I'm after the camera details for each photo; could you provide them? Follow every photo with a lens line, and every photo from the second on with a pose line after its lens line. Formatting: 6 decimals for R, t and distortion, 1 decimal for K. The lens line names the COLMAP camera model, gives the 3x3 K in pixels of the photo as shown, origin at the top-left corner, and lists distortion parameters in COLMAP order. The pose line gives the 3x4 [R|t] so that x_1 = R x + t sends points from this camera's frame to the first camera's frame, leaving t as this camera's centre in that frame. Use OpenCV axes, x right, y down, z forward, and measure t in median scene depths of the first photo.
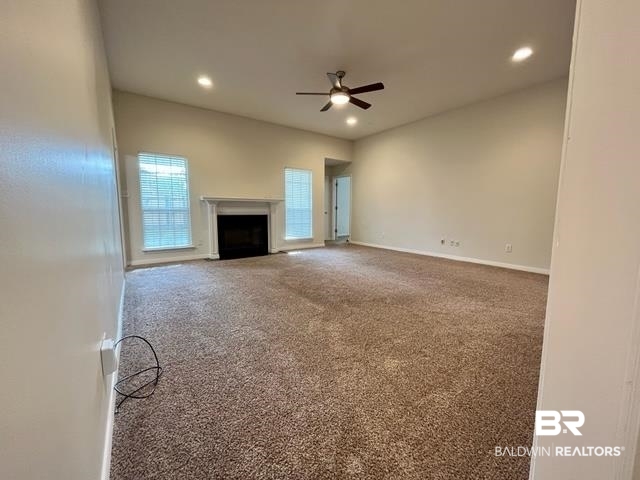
lens RADIAL K [[257.0, 0, 322.0], [0, 257.0, 236.0], [0, 0, 1]] dist [-0.001371, -0.000144]
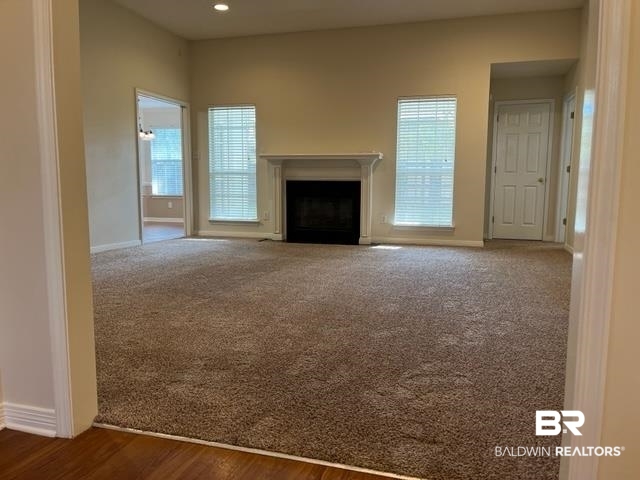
lens RADIAL K [[487.1, 0, 322.5], [0, 487.1, 241.0], [0, 0, 1]] dist [0.062333, -0.074575]
pose [[0.618316, 0.086736, -0.781129, 0.682104], [-0.085570, 0.995413, 0.042795, 0.019375], [0.781257, 0.040380, 0.622902, 0.220354]]
